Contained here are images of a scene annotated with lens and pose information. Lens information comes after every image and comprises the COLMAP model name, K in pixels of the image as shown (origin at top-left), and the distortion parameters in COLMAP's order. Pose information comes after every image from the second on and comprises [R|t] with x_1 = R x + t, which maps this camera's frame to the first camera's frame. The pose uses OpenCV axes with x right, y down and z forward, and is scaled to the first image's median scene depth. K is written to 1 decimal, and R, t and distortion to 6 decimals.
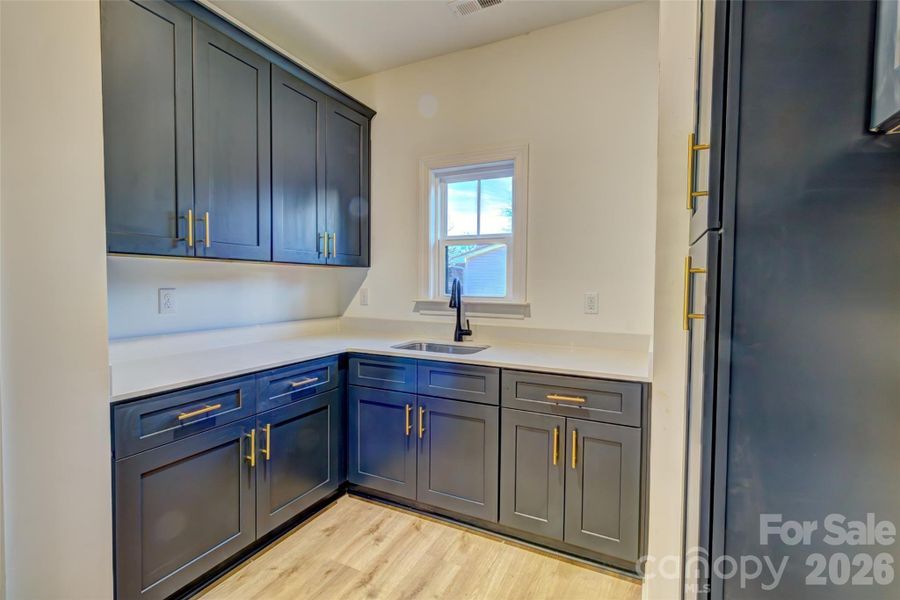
lens RADIAL K [[413.2, 0, 450.1], [0, 413.2, 298.2], [0, 0, 1]] dist [0.007333, -0.000712]
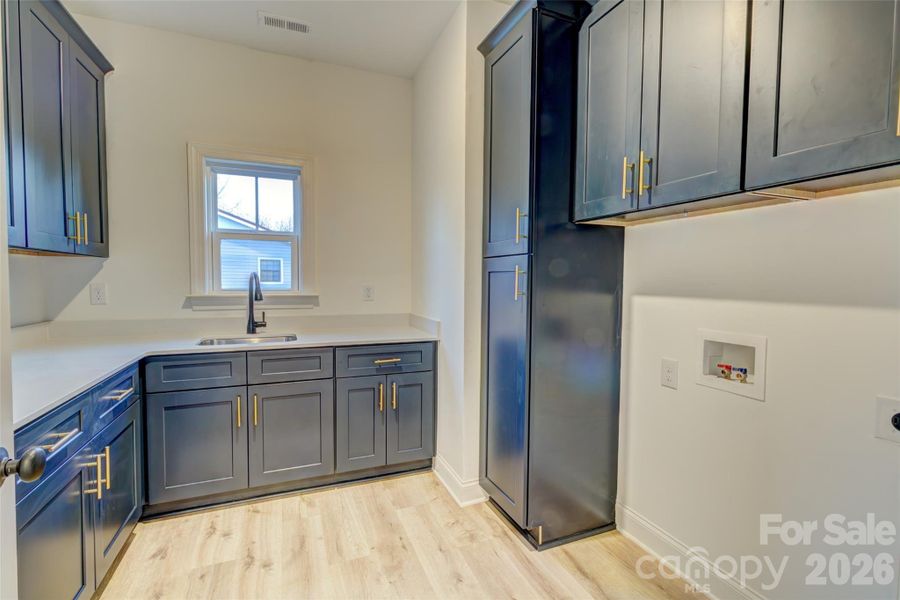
lens RADIAL K [[413.2, 0, 446.8], [0, 413.2, 297.9], [0, 0, 1]] dist [0.007333, -0.000712]
pose [[0.669742, -0.038666, 0.741587, -0.436516], [0.026123, 0.999252, 0.028508, -0.001454], [-0.742134, 0.000280, 0.670251, -0.052547]]
